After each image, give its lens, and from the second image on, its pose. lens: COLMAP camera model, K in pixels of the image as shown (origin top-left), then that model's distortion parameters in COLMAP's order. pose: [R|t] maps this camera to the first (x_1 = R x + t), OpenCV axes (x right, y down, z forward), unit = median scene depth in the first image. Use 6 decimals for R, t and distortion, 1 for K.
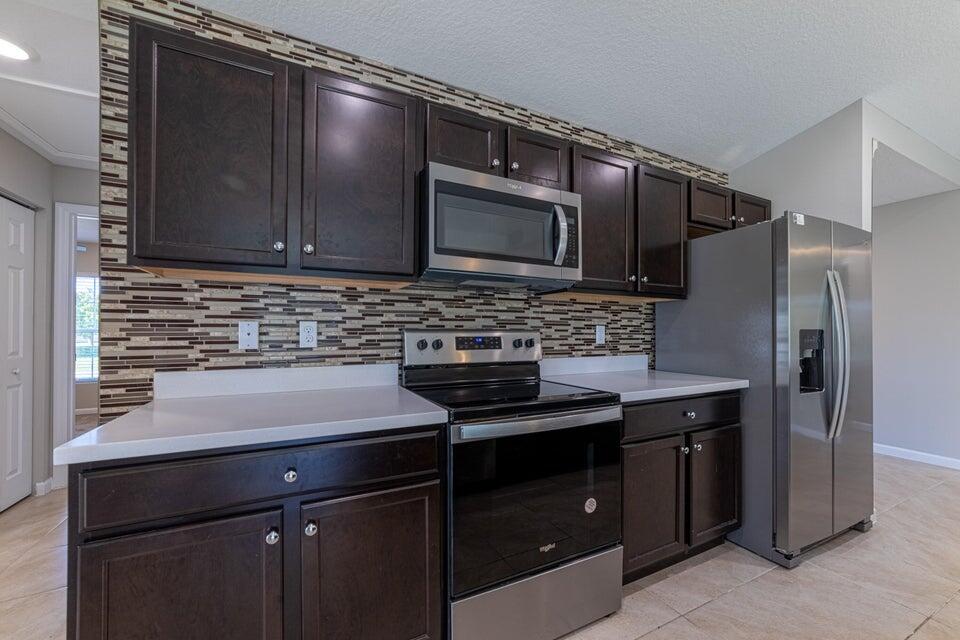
lens RADIAL K [[372.7, 0, 478.4], [0, 372.7, 327.6], [0, 0, 1]] dist [-0.026543, 0.007370]
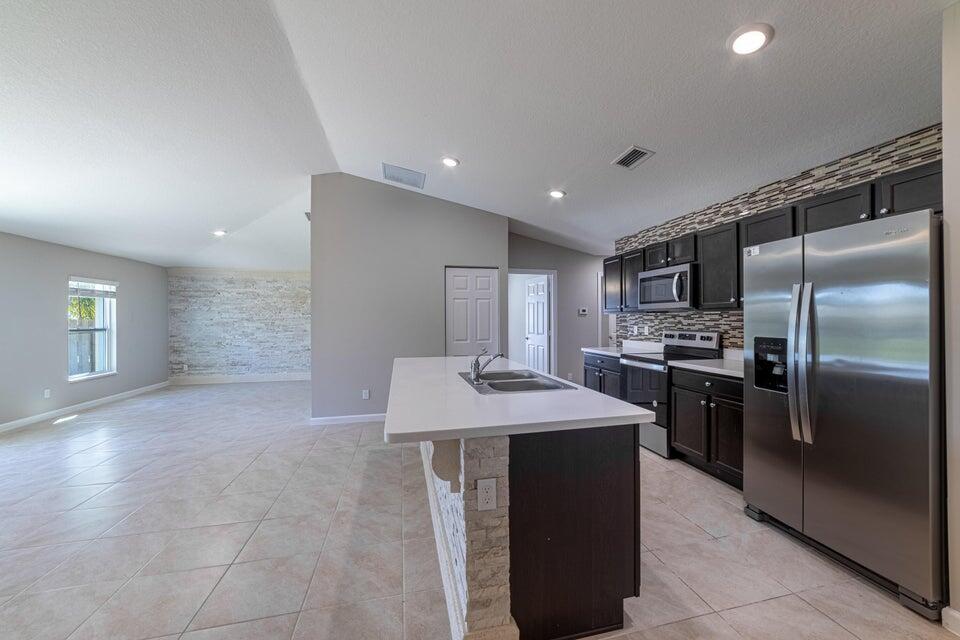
lens RADIAL K [[374.2, 0, 484.7], [0, 374.2, 318.4], [0, 0, 1]] dist [-0.008385, 0.005297]
pose [[-0.227059, -0.006884, -0.973857, 2.586819], [0.008553, 0.999922, -0.009063, -0.059019], [0.973843, -0.010387, -0.226983, 0.410445]]
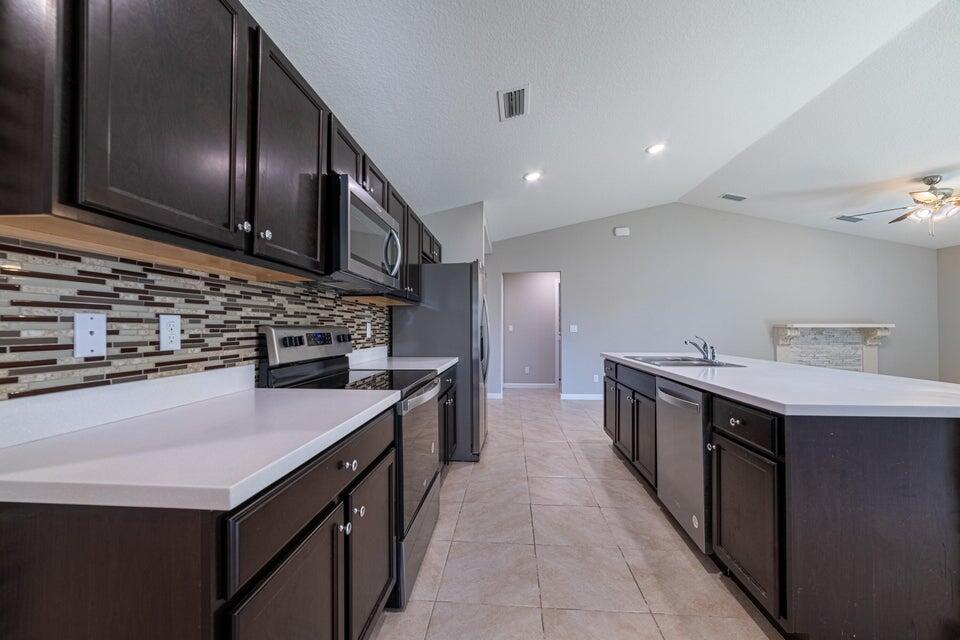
lens RADIAL K [[370.2, 0, 481.5], [0, 370.2, 318.9], [0, 0, 1]] dist [-0.001147, -0.000112]
pose [[0.504332, 0.016606, 0.863350, -0.752615], [-0.003725, 0.999848, -0.017055, 0.001050], [-0.863502, 0.005385, 0.504317, 0.084846]]
